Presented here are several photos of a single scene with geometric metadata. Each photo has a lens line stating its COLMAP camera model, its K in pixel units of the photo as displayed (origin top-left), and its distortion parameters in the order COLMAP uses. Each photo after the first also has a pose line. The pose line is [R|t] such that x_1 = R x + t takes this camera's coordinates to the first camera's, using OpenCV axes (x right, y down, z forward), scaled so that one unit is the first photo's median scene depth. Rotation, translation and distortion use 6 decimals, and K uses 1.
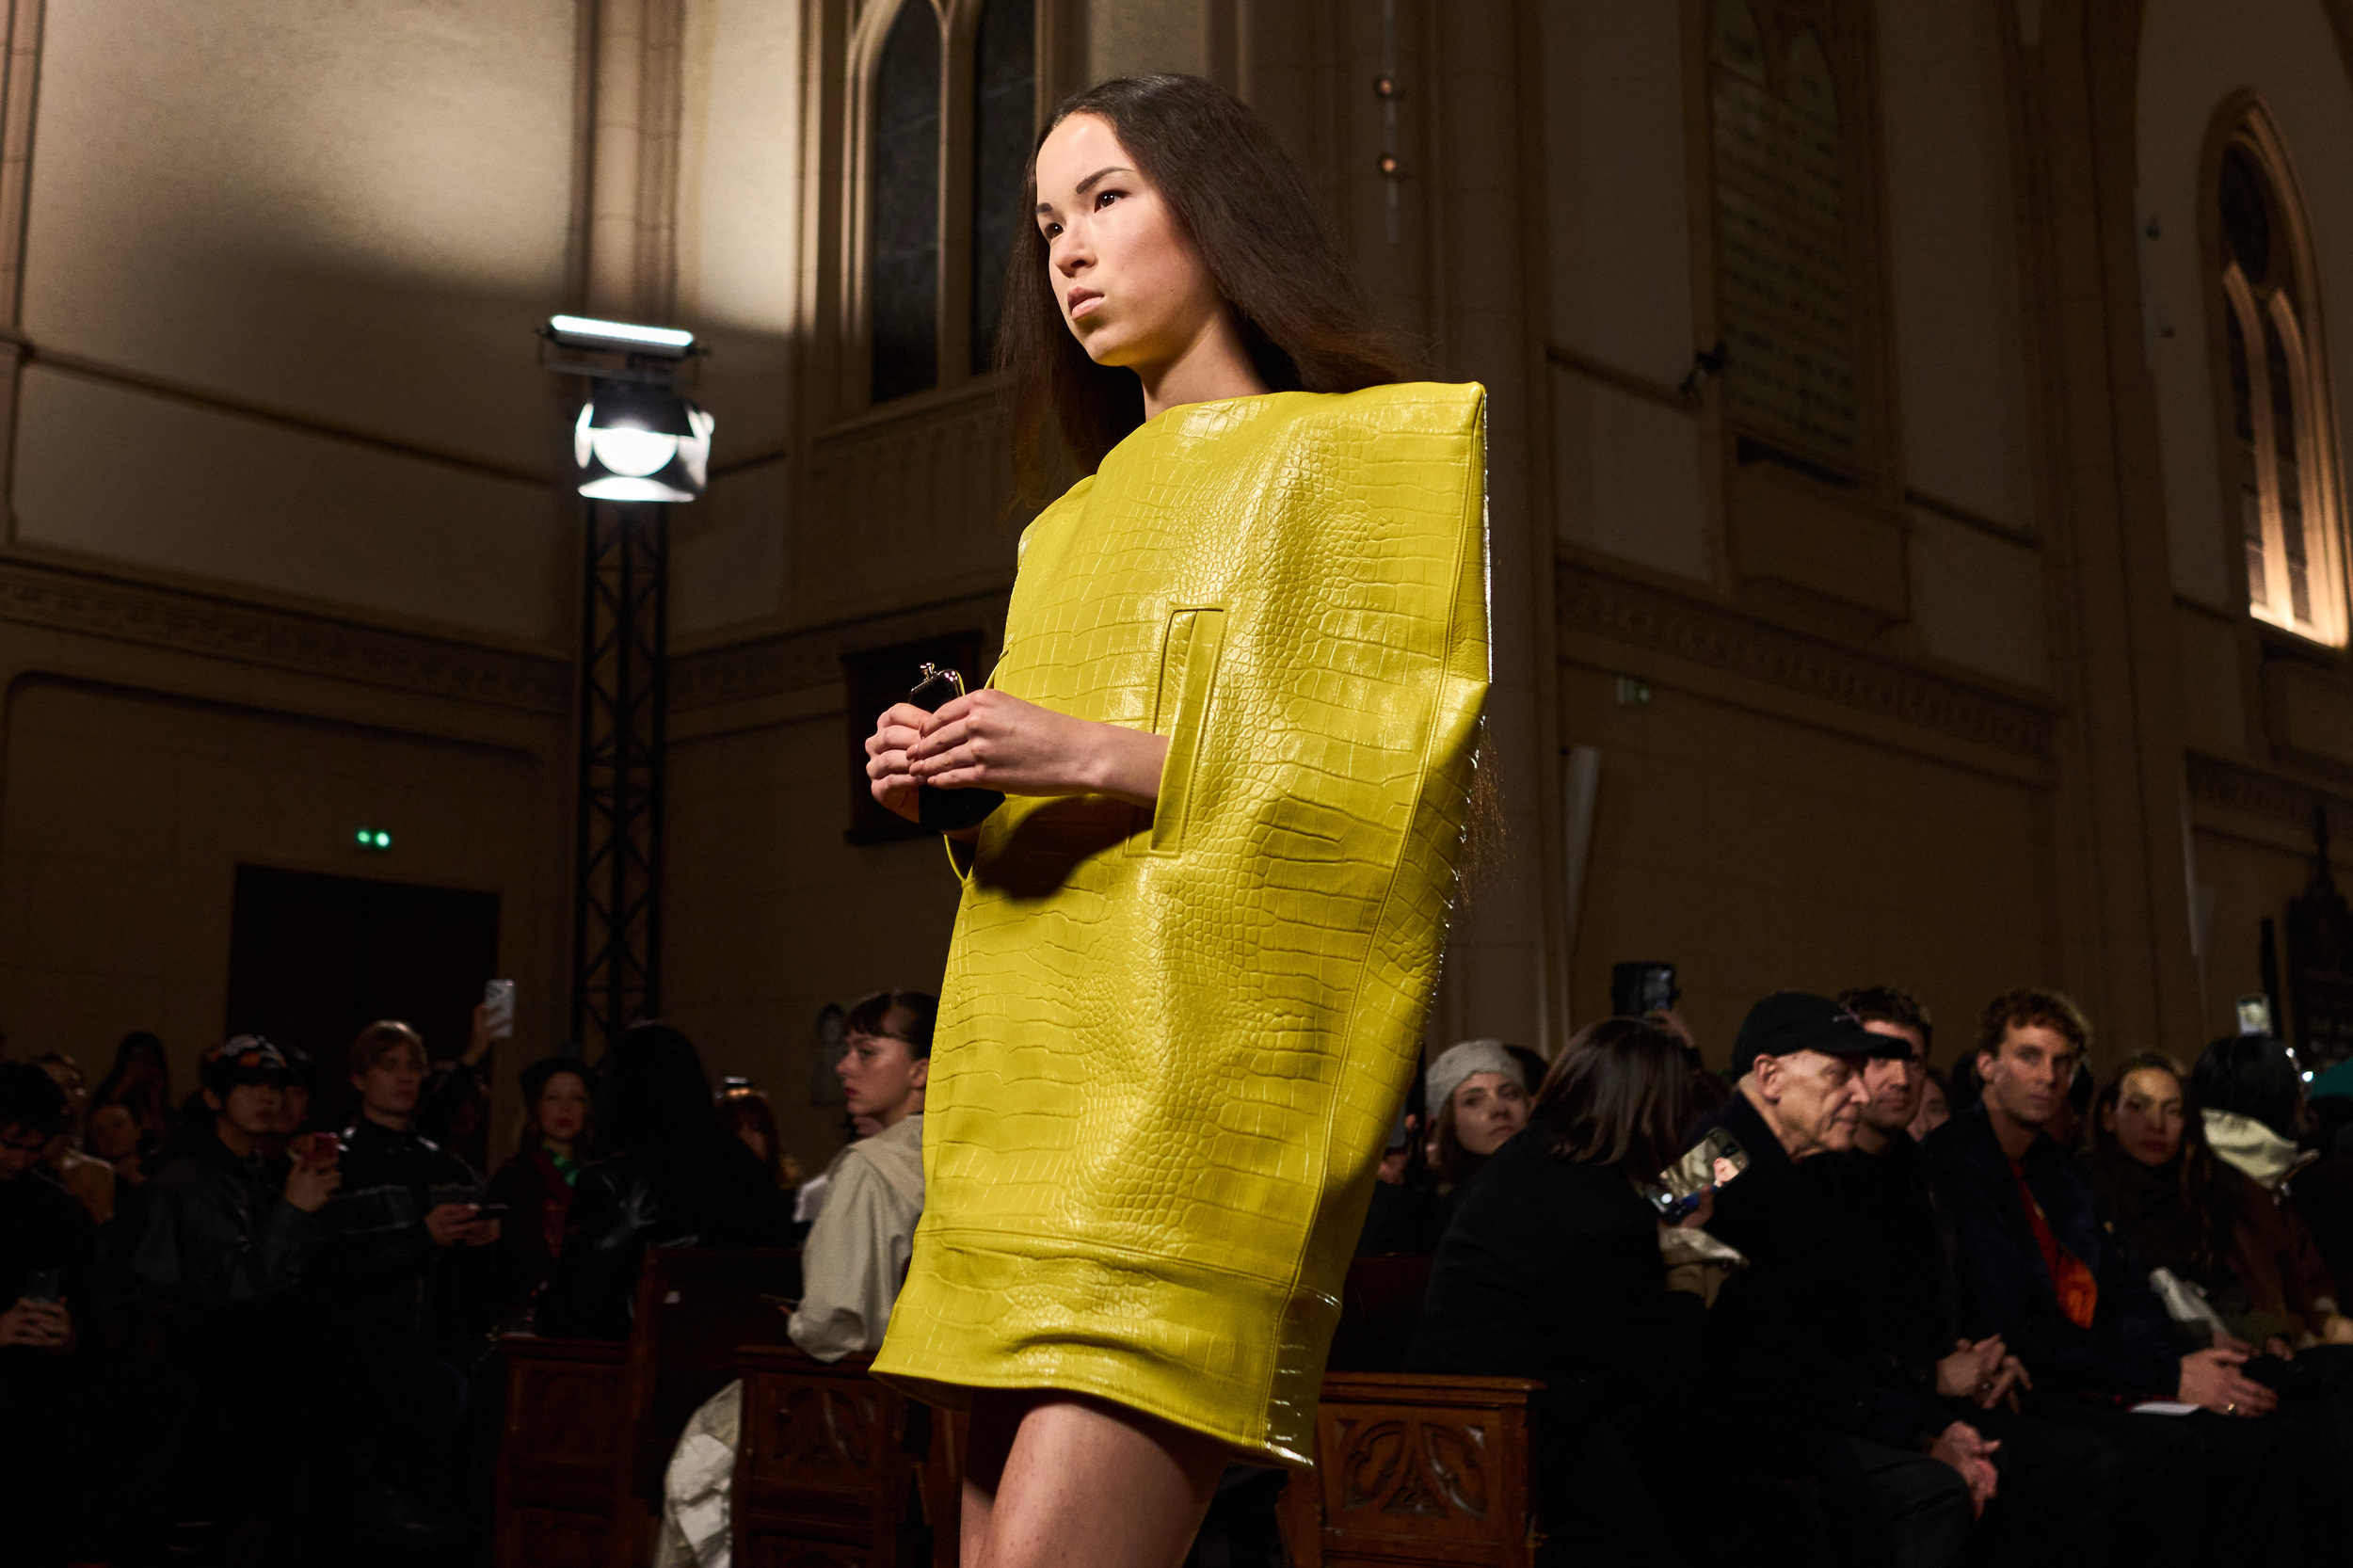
lens RADIAL K [[2915.8, 0, 1058.2], [0, 2915.8, 640.3], [0, 0, 1]] dist [-0.011008, 0.048892]
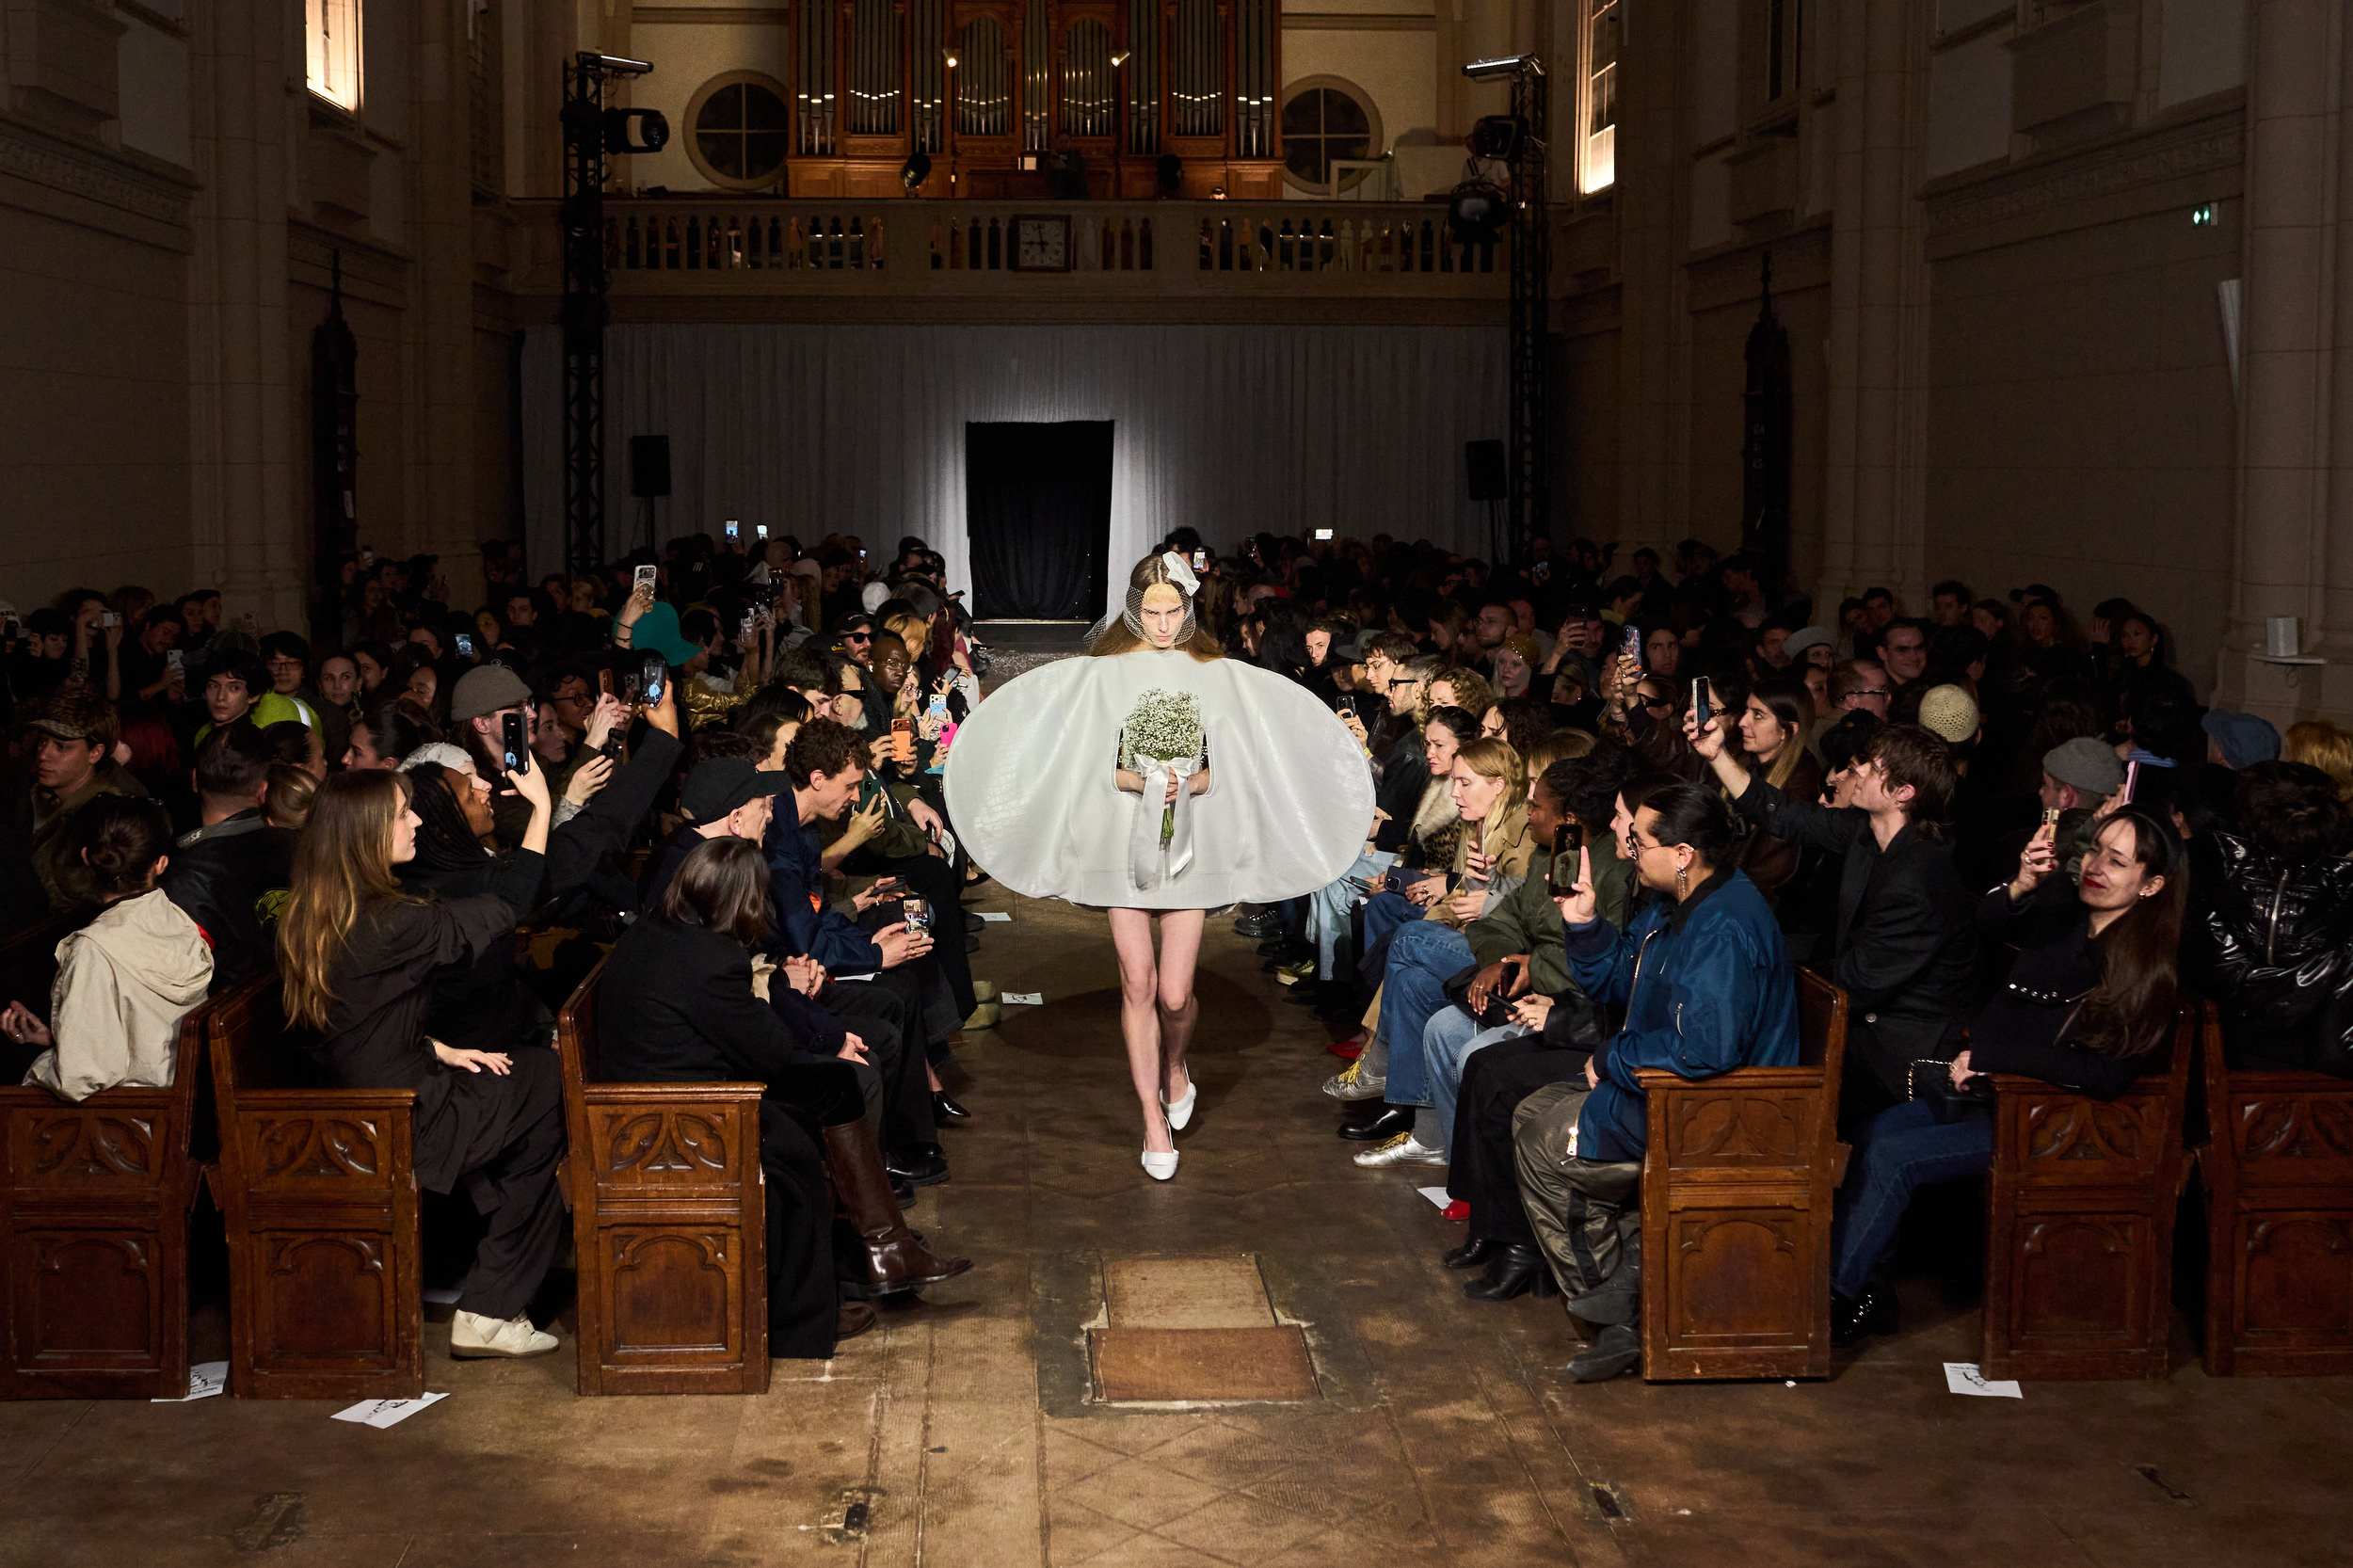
lens RADIAL K [[2738.7, 0, 1086.5], [0, 2738.7, 621.3], [0, 0, 1]] dist [-0.008419, 0.011516]
pose [[0.697261, -0.047437, 0.715246, -0.735632], [-0.144298, 0.968093, 0.204877, -0.308114], [-0.702143, -0.246062, 0.668168, -0.060784]]
